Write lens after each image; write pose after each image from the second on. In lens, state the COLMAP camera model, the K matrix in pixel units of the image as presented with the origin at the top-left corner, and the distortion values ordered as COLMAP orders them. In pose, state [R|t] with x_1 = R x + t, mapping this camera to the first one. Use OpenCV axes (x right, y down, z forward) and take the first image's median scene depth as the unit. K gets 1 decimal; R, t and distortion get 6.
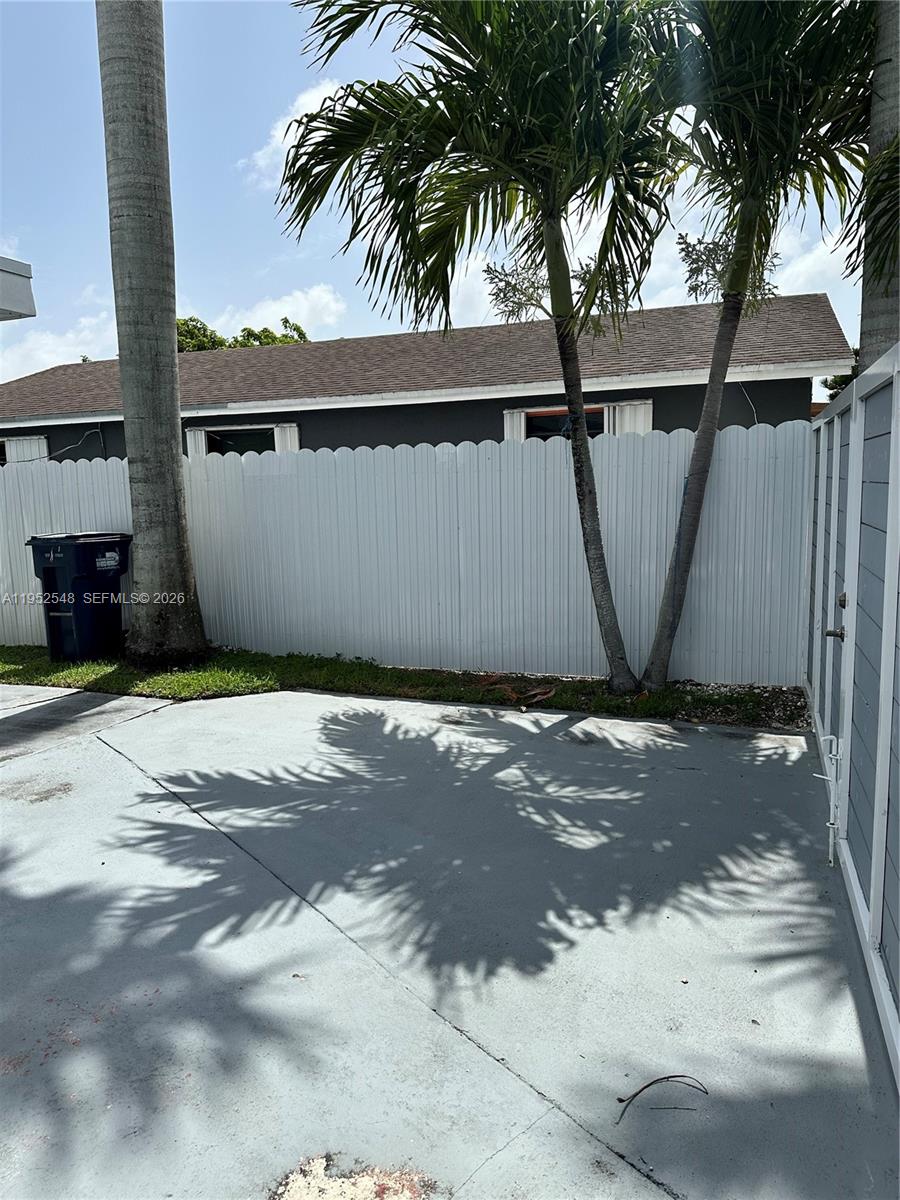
lens RADIAL K [[832.0, 0, 451.4], [0, 832.0, 598.0], [0, 0, 1]] dist [0.056718, -0.080999]
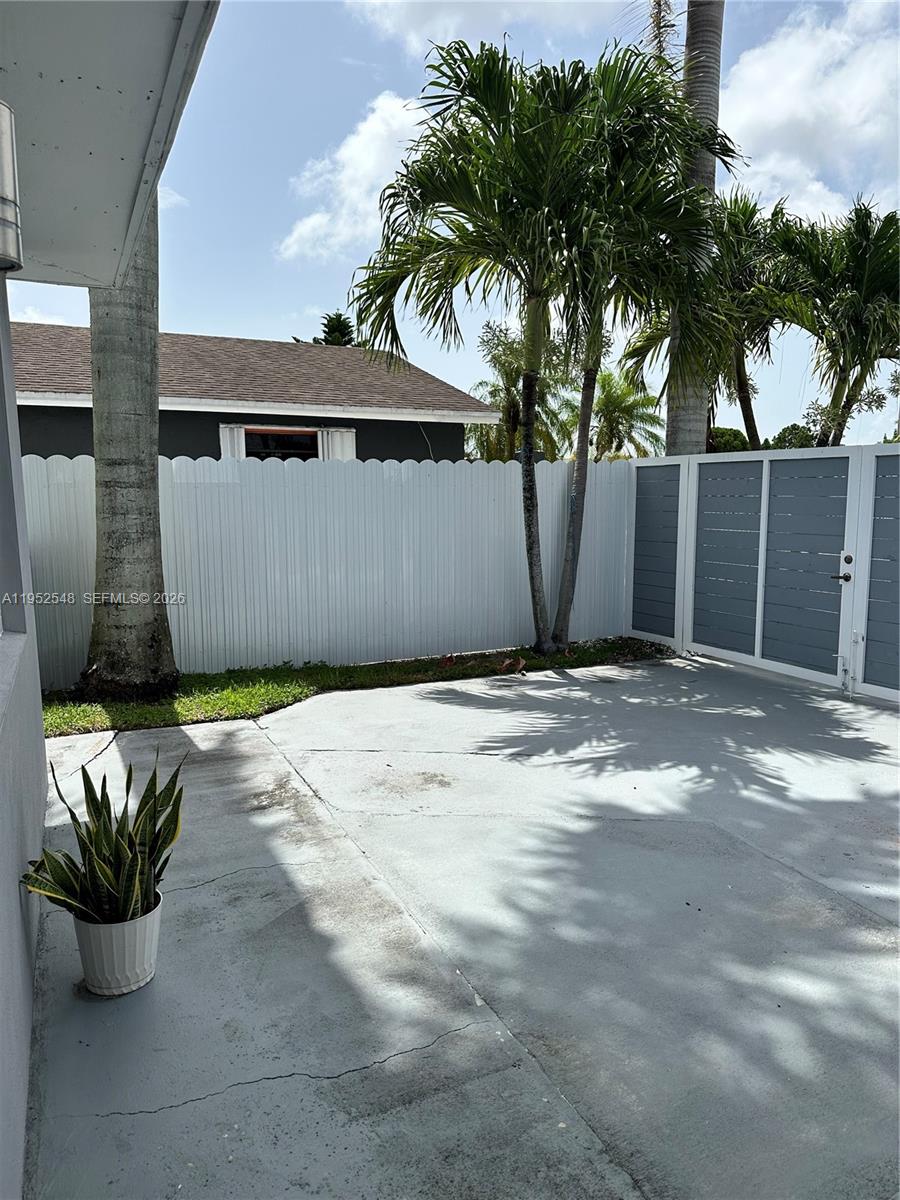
lens RADIAL K [[832.0, 0, 452.9], [0, 832.0, 628.4], [0, 0, 1]] dist [0.056718, -0.080999]
pose [[0.677274, -0.095975, 0.729445, -1.134214], [0.092922, 0.994674, 0.044595, 0.001277], [-0.729840, 0.037579, 0.682585, 0.240652]]
